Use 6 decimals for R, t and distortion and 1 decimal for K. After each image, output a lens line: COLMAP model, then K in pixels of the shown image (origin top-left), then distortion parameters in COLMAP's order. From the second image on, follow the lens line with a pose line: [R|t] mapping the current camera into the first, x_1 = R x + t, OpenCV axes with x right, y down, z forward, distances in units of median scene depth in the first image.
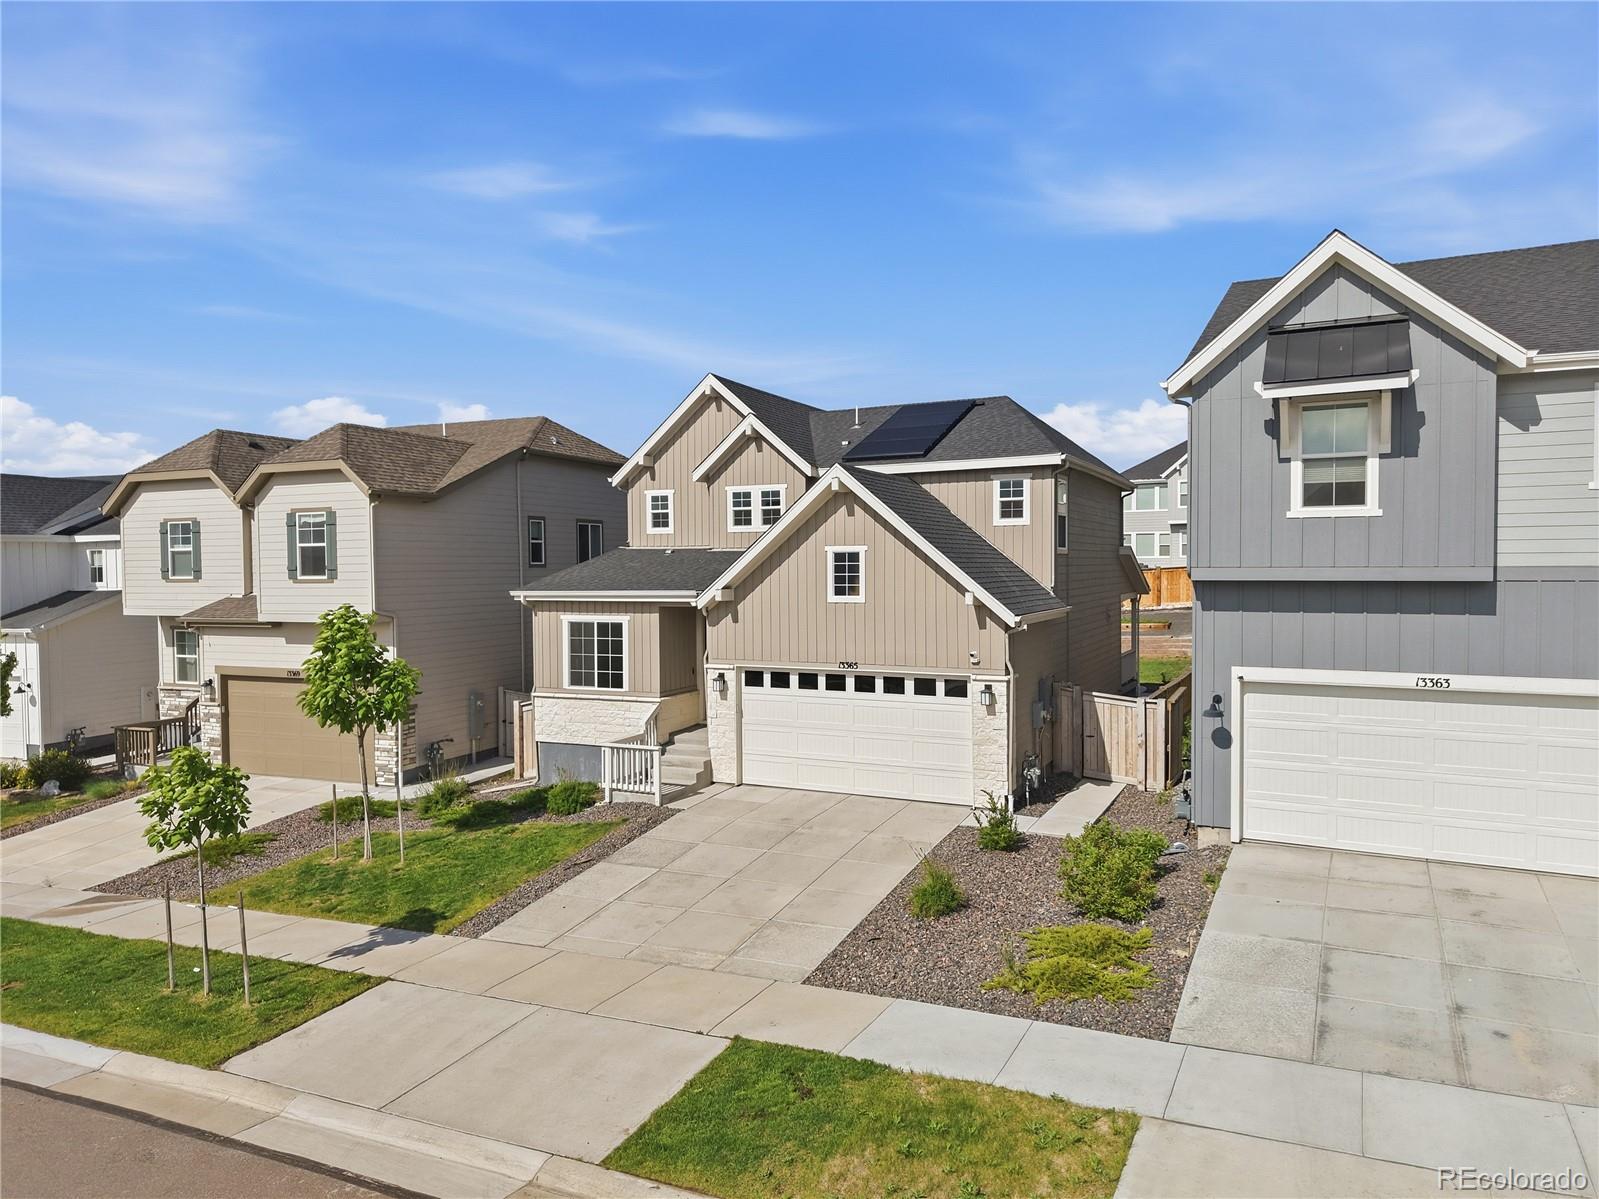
lens RADIAL K [[1045.9, 0, 800.5], [0, 1045.9, 596.4], [0, 0, 1]] dist [0.047453, -0.036715]
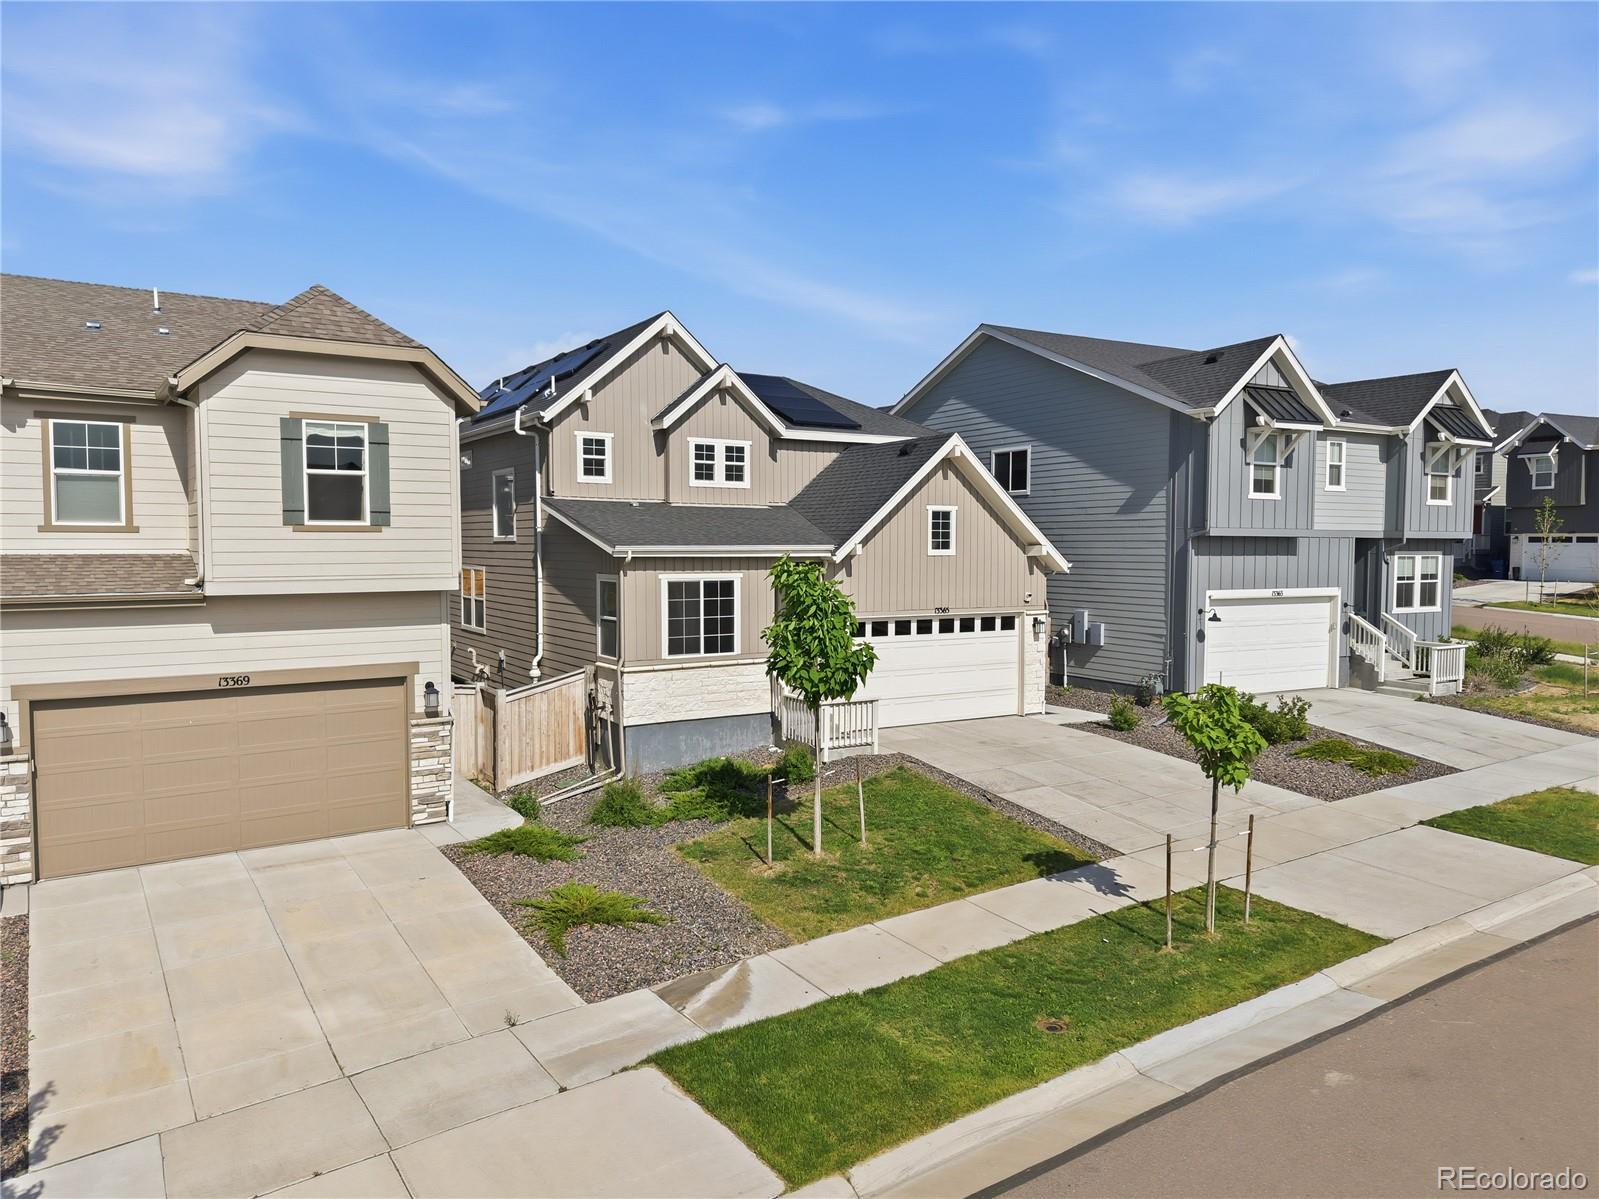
lens RADIAL K [[1065.2, 0, 801.8], [0, 1065.2, 596.3], [0, 0, 1]] dist [0.063464, -0.085578]
pose [[0.556684, -0.033223, 0.830060, -0.903863], [0.016515, 0.999445, 0.028926, 0.012917], [-0.830560, -0.002394, 0.556924, 0.426123]]
